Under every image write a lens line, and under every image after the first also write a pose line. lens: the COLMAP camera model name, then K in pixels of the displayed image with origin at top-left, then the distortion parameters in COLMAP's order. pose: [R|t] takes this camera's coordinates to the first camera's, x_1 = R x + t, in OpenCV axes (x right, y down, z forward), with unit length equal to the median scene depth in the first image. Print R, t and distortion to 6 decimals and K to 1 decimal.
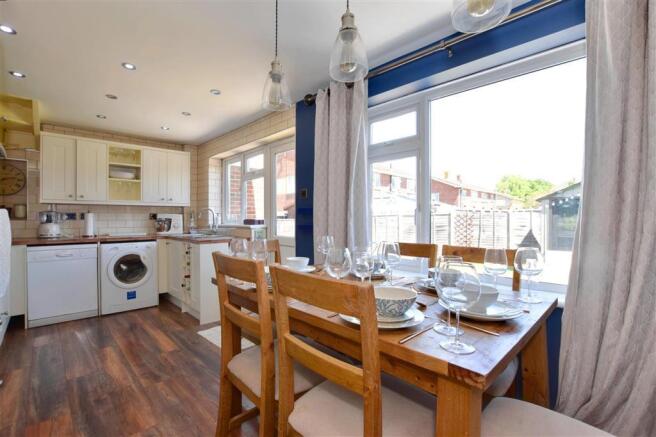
lens RADIAL K [[290.7, 0, 326.7], [0, 290.7, 222.1], [0, 0, 1]] dist [-0.022258, -0.000167]
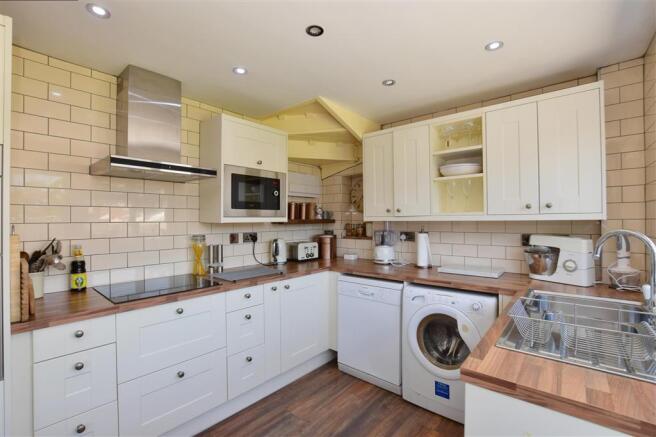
lens RADIAL K [[290.7, 0, 326.0], [0, 290.7, 218.5], [0, 0, 1]] dist [-0.022258, -0.000167]
pose [[0.083234, -0.007318, -0.996503, -0.151319], [-0.006335, 0.999949, -0.007872, -0.059142], [0.996510, 0.006968, 0.083183, 0.706893]]
